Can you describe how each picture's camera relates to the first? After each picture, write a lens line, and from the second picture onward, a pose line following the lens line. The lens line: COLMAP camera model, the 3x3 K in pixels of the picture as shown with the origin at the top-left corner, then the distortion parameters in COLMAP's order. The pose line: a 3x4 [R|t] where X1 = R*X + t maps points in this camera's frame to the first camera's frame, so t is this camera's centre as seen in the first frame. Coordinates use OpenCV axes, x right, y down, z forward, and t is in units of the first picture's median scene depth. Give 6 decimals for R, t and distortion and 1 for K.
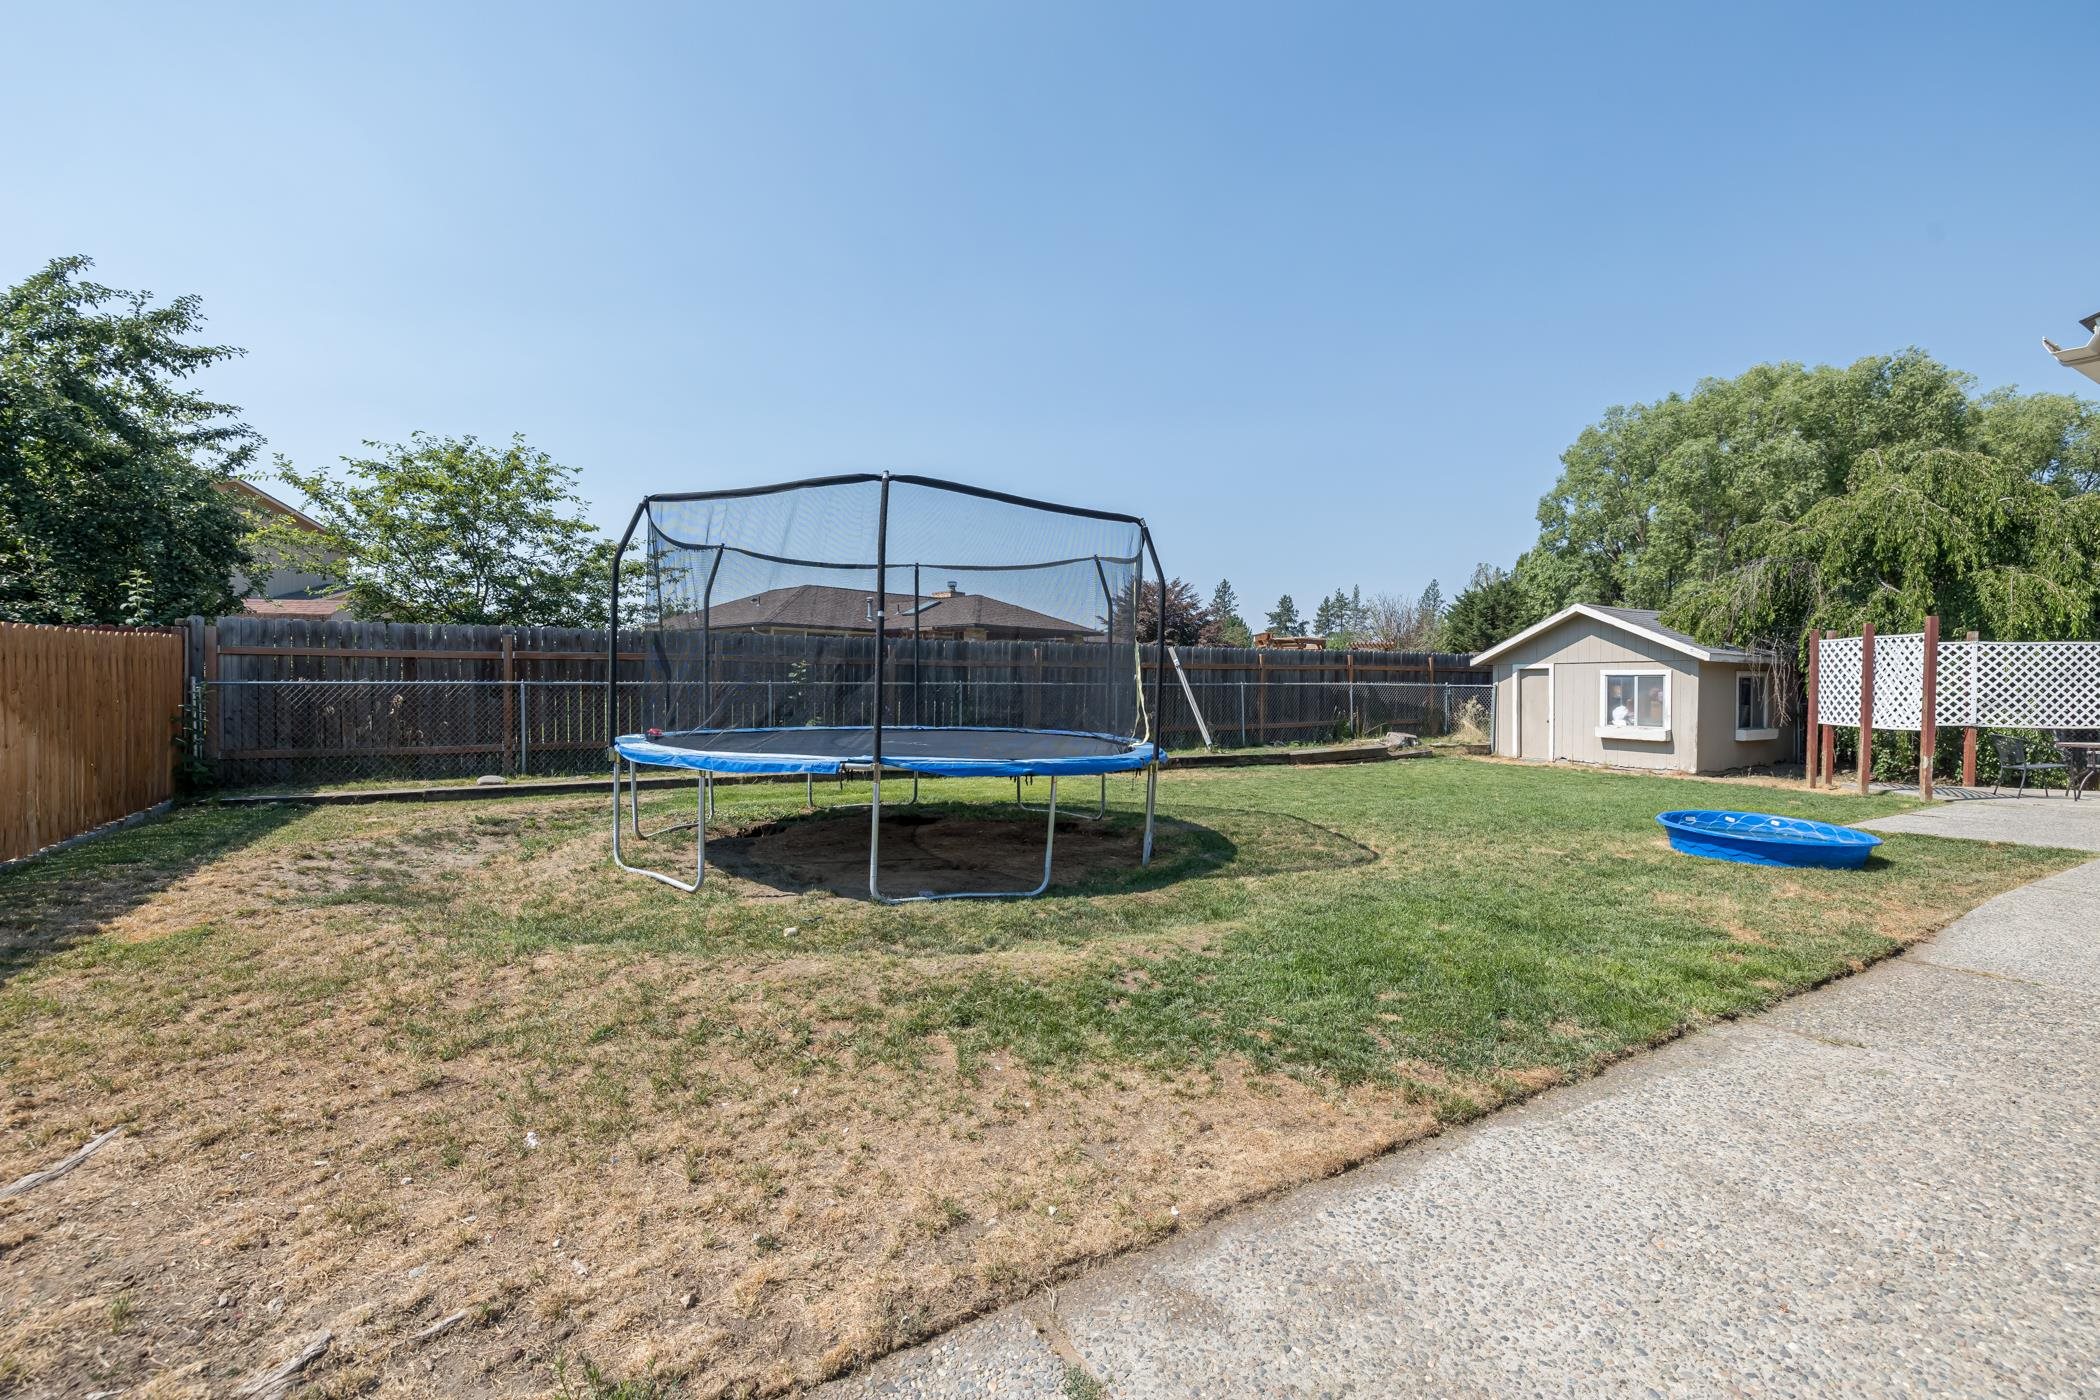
lens RADIAL K [[880.4, 0, 1045.9], [0, 880.4, 694.3], [0, 0, 1]] dist [0.000768, -0.000451]
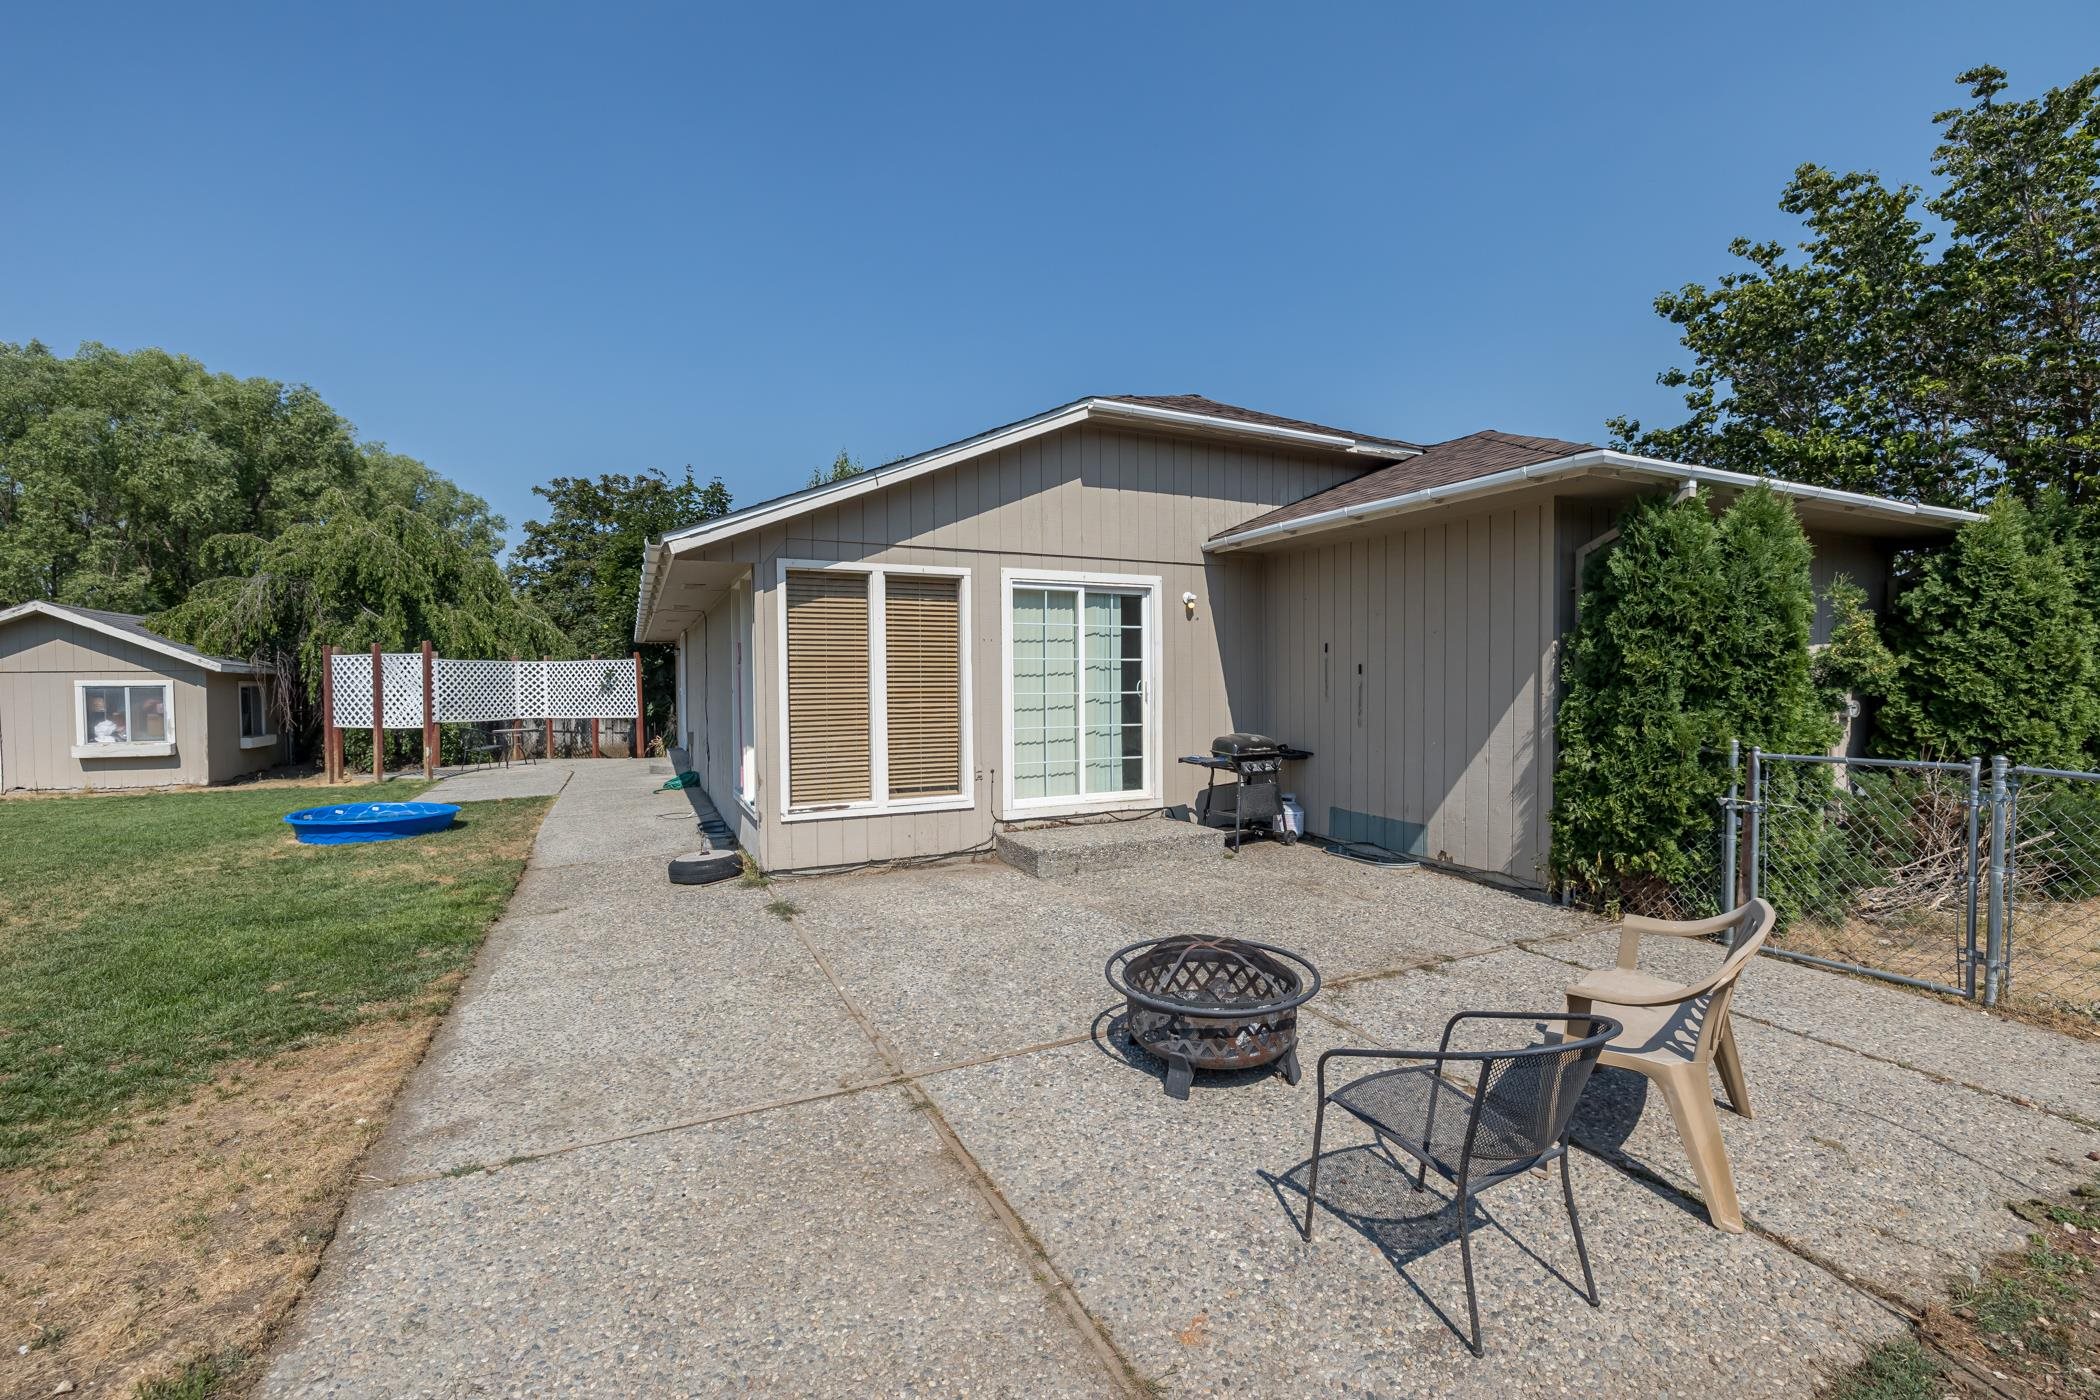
lens RADIAL K [[880.4, 0, 1045.9], [0, 880.4, 694.3], [0, 0, 1]] dist [0.000768, -0.000451]
pose [[0.078832, -0.020910, 0.996669, -0.175507], [0.024082, 0.999528, 0.019065, -0.008373], [-0.996597, 0.022498, 0.079299, -0.022412]]
